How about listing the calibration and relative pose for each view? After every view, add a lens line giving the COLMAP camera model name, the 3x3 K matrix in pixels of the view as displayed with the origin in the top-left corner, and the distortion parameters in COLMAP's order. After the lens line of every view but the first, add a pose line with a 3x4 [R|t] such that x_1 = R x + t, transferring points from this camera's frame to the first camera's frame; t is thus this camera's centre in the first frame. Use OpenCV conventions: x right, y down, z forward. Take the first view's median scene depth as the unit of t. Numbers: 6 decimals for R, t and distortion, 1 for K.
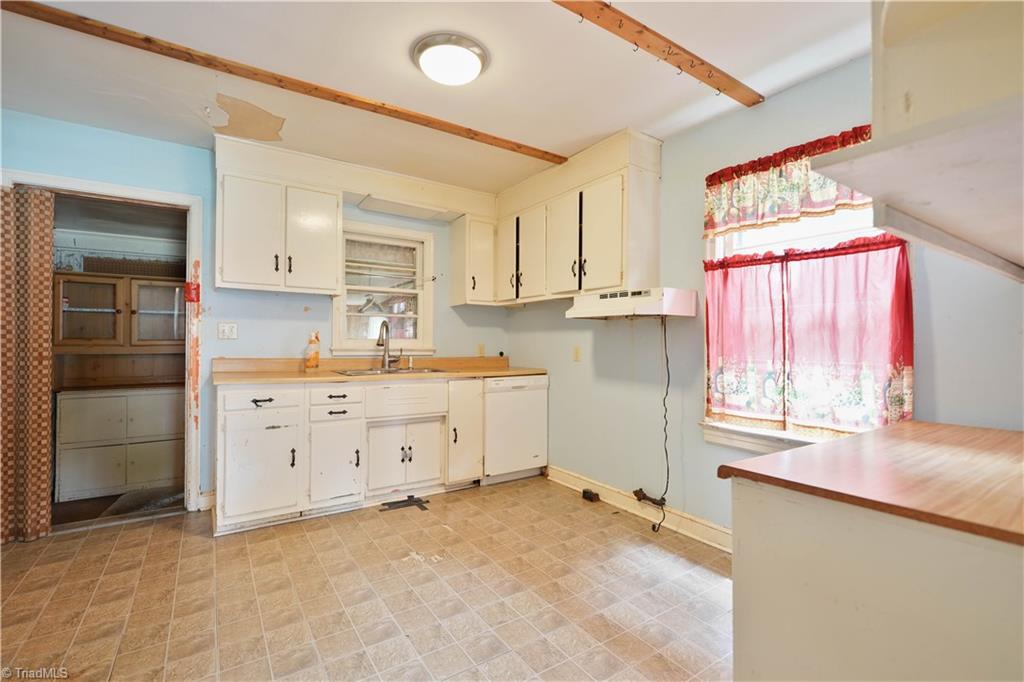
lens RADIAL K [[463.3, 0, 515.6], [0, 463.3, 340.6], [0, 0, 1]] dist [0.000542, 0.000133]
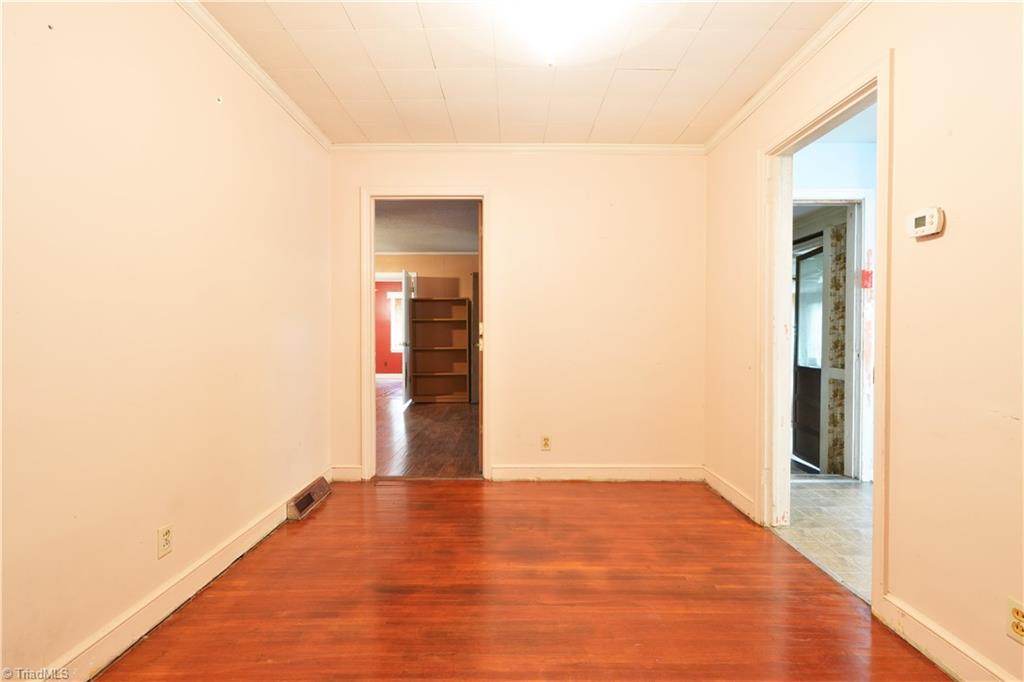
lens RADIAL K [[459.4, 0, 512.0], [0, 459.4, 341.0], [0, 0, 1]] dist [0.000070, 0.000017]
pose [[0.827893, 0.002364, -0.560881, -0.726162], [0.005087, 0.999918, 0.011724, 0.021241], [0.560863, -0.012559, 0.827813, -0.323922]]
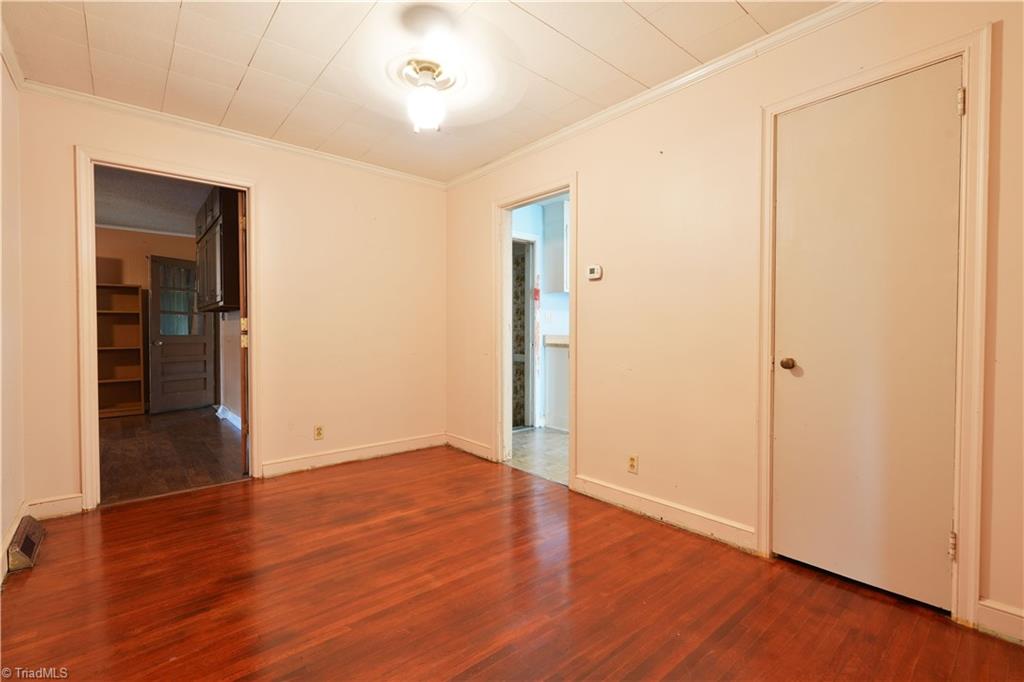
lens RADIAL K [[463.3, 0, 515.6], [0, 463.3, 340.6], [0, 0, 1]] dist [0.000542, 0.000133]
pose [[0.992836, -0.007774, 0.119228, -0.899117], [0.005193, 0.999746, 0.021942, 0.021319], [-0.119368, -0.021165, 0.992624, -0.575256]]
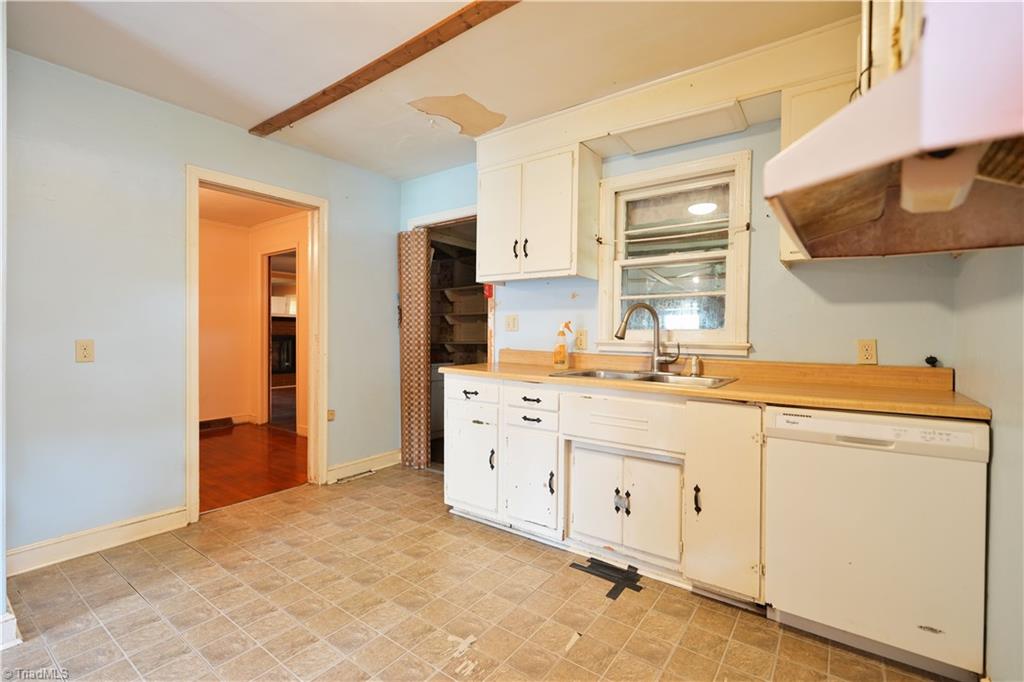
lens RADIAL K [[457.6, 0, 506.4], [0, 457.6, 340.6], [0, 0, 1]] dist [0.000467, 0.000138]
pose [[0.332552, 0.011506, -0.943015, 0.328596], [-0.001629, 0.999931, 0.011626, 0.006236], [0.943083, -0.002330, 0.332548, 0.626608]]
